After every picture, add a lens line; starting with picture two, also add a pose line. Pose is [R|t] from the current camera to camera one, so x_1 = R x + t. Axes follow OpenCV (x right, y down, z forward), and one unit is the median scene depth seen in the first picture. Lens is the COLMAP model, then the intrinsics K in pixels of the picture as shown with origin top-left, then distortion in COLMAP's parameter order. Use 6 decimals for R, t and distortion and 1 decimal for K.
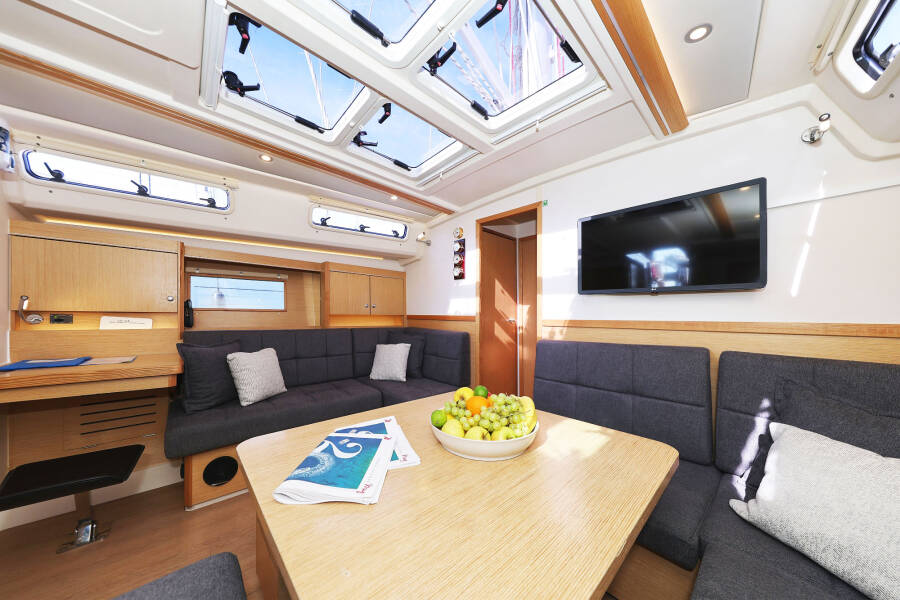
lens RADIAL K [[284.8, 0, 432.8], [0, 284.8, 299.3], [0, 0, 1]] dist [-0.002581, -0.000346]
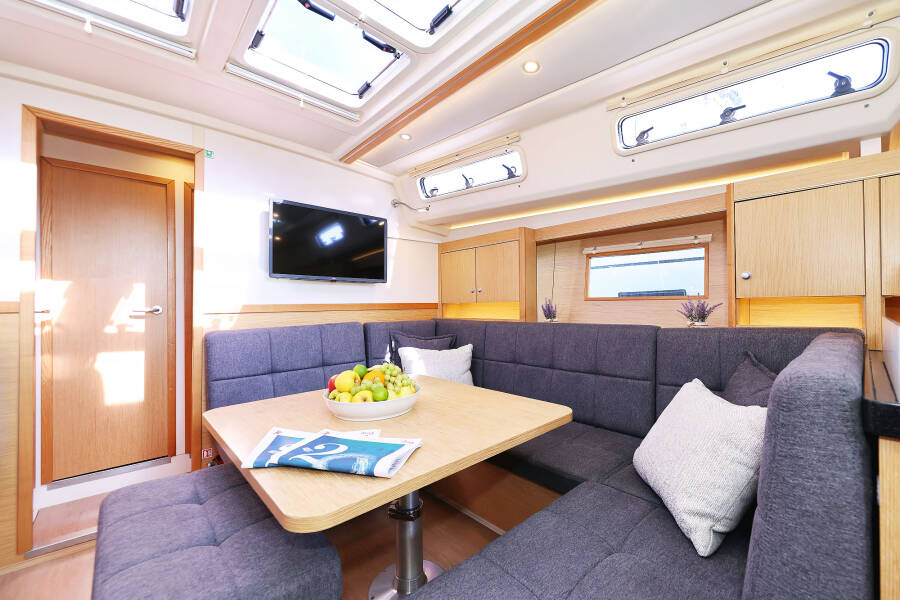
lens RADIAL K [[361.5, 0, 493.6], [0, 361.5, 295.4], [0, 0, 1]] dist [-0.000902, 0.000169]
pose [[-0.083232, 0.012276, 0.996455, -0.650981], [-0.048205, 0.998704, -0.016330, 0.020498], [-0.995364, -0.049394, -0.082533, 0.311879]]
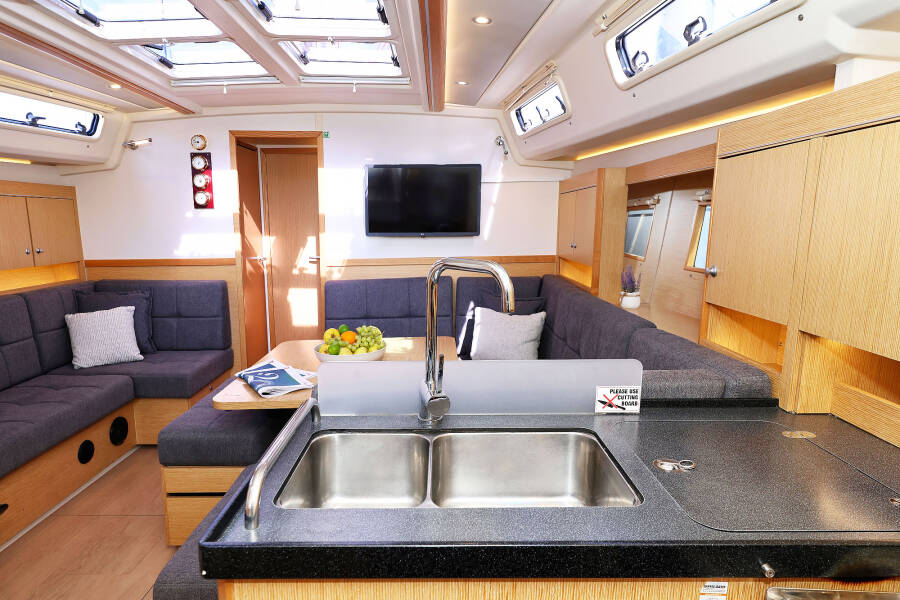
lens RADIAL K [[544.5, 0, 462.9], [0, 544.5, 277.0], [0, 0, 1]] dist [-0.005988, -0.001154]
pose [[0.620046, -0.099728, 0.778202, -0.775481], [-0.027759, 0.988479, 0.148793, -0.160292], [-0.784075, -0.113861, 0.610133, -0.496532]]
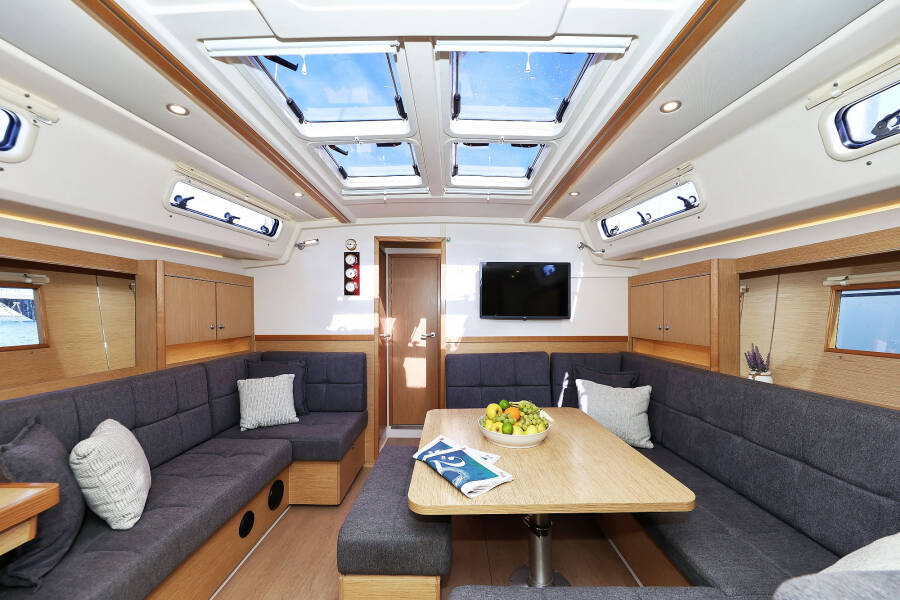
lens RADIAL K [[331.0, 0, 456.3], [0, 331.0, 300.2], [0, 0, 1]] dist [0.001490, 0.000139]
pose [[0.643428, 0.019628, 0.765255, -0.663754], [-0.036651, 0.999315, 0.005185, -0.094891], [-0.764628, -0.031384, 0.643707, 0.071015]]
